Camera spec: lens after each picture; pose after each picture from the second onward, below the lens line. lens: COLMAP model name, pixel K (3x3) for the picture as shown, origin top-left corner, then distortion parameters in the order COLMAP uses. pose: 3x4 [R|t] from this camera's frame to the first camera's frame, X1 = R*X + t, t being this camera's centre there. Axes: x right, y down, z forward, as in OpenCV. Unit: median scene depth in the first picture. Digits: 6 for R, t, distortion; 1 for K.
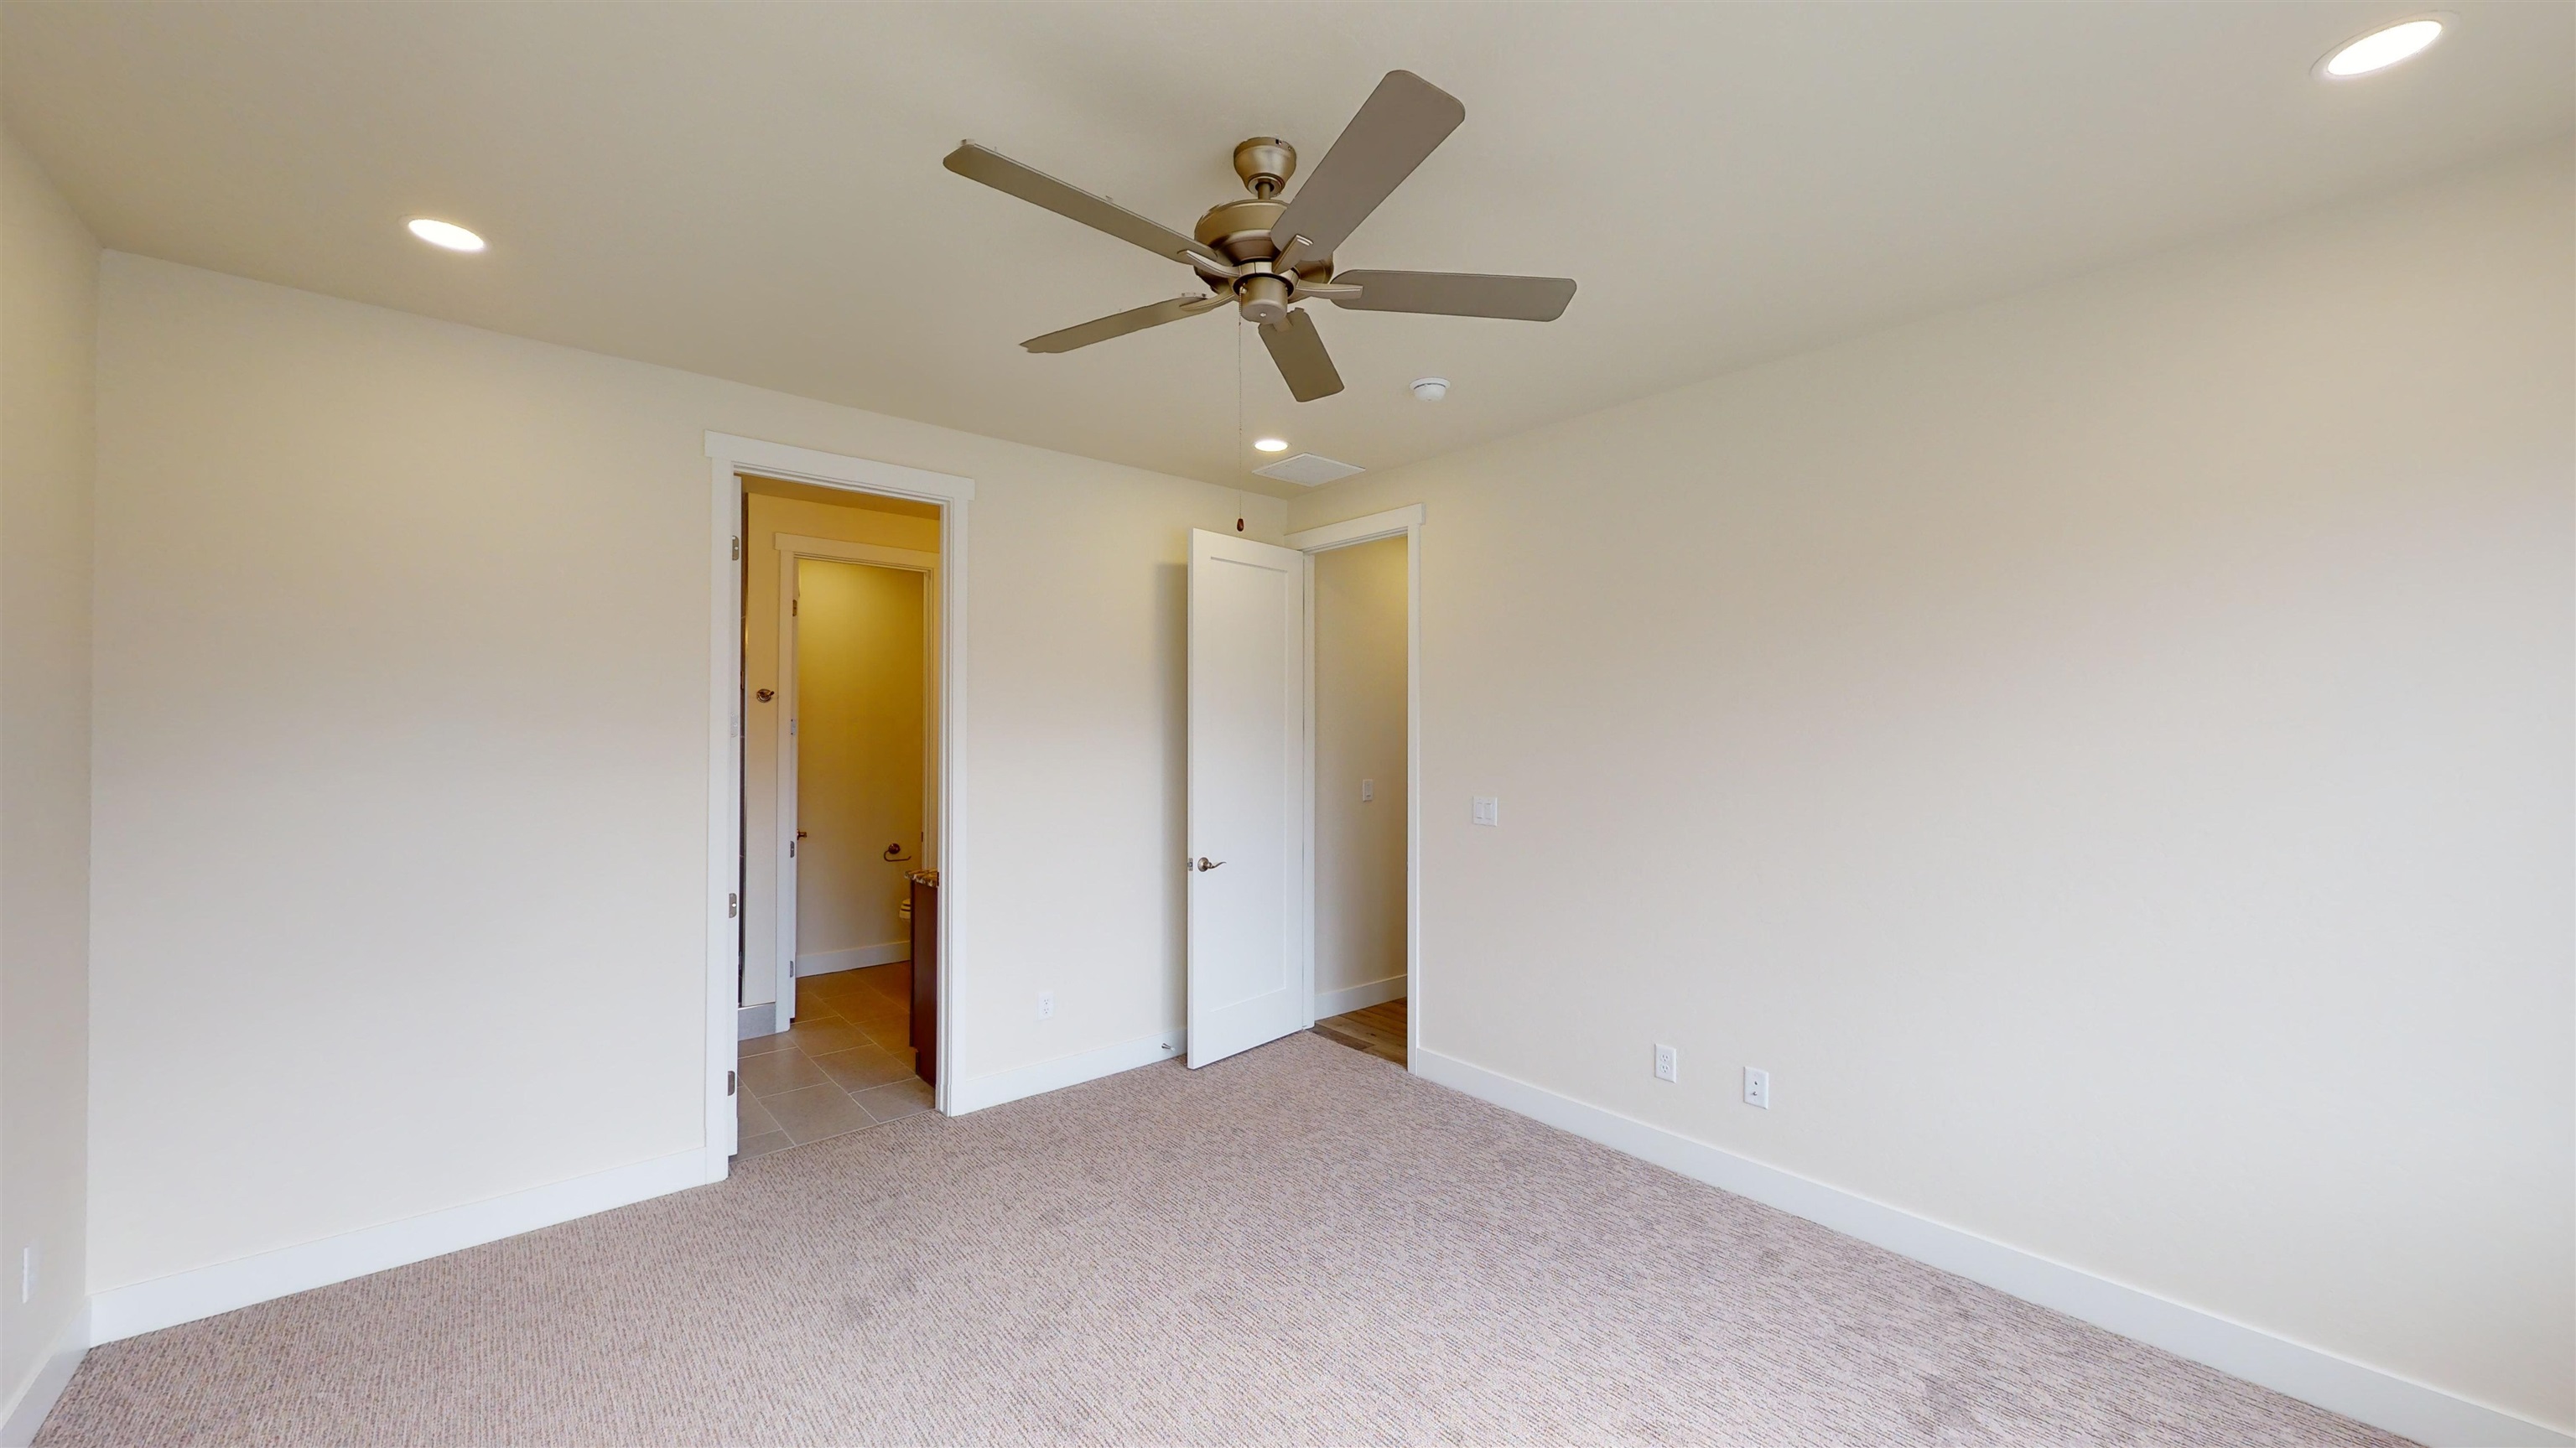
lens RADIAL K [[941.9, 0, 1289.0], [0, 941.9, 727.5], [0, 0, 1]] dist [0.000508, -0.000380]
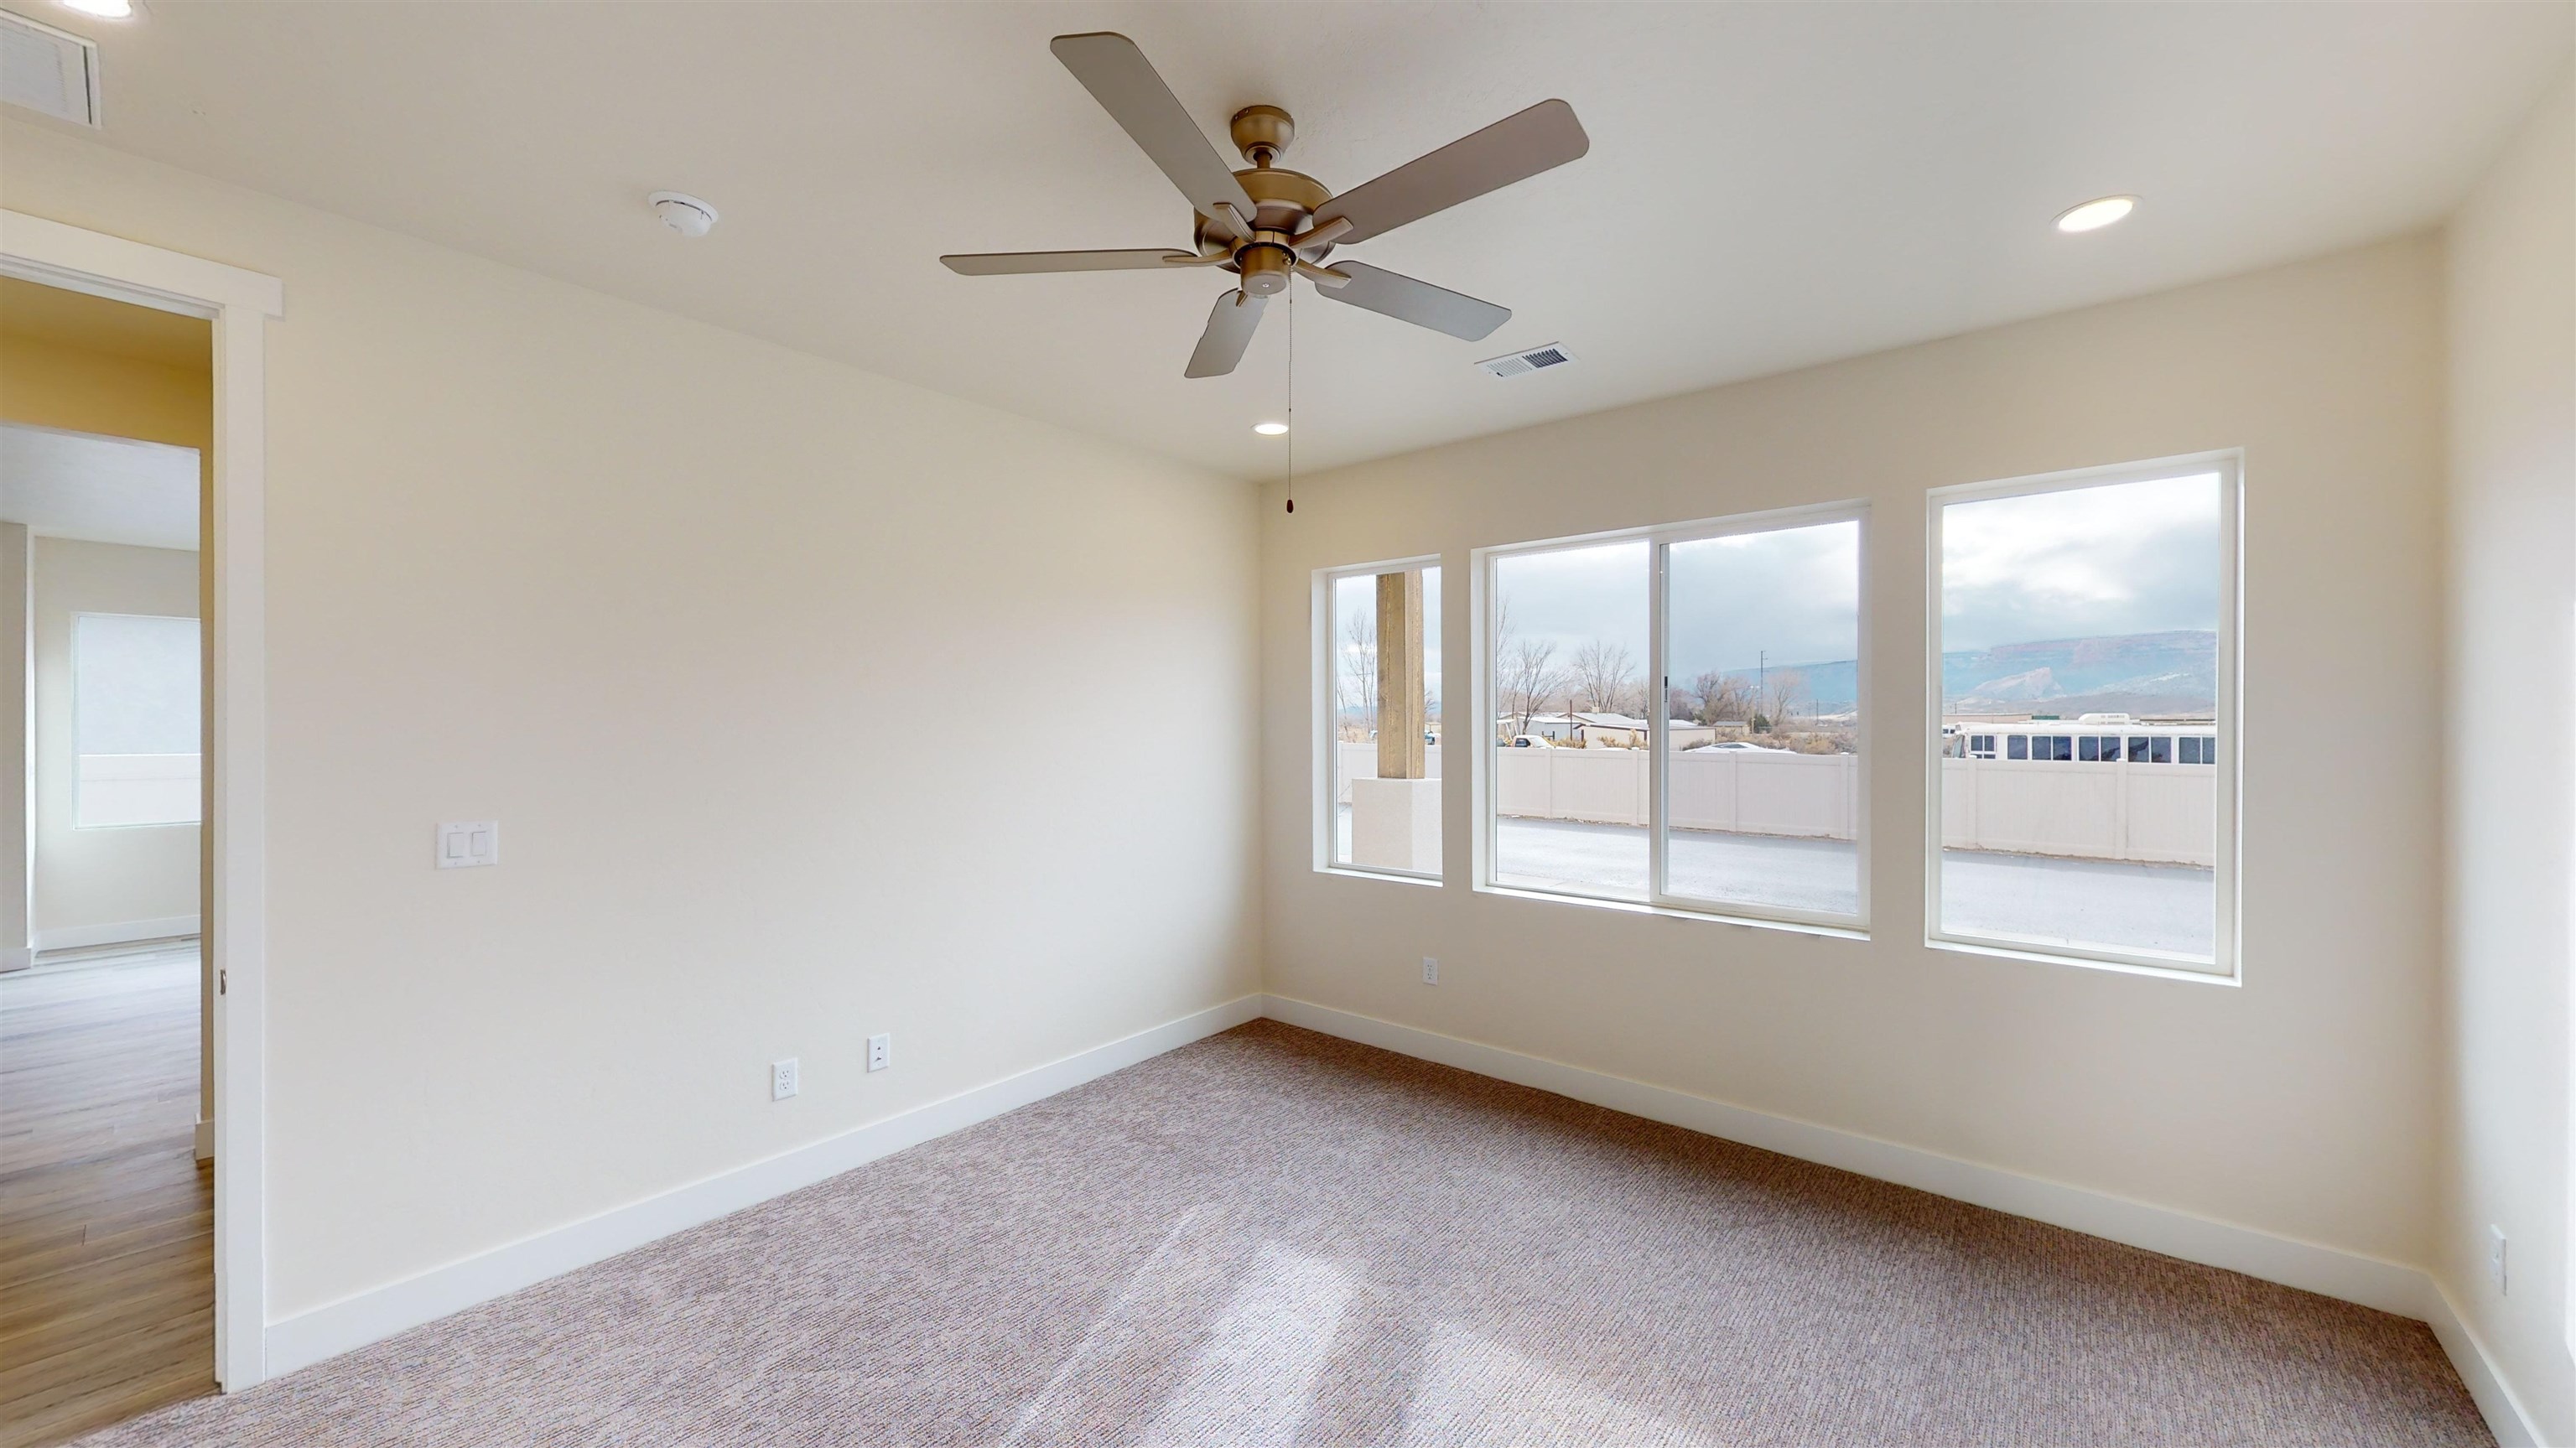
lens RADIAL K [[941.9, 0, 1289.0], [0, 941.9, 727.5], [0, 0, 1]] dist [0.000508, -0.000380]
pose [[-0.156099, -0.007986, 0.987709, -0.618037], [0.001388, 0.999965, 0.008305, 0.007818], [-0.987741, 0.002667, -0.156082, 0.702204]]
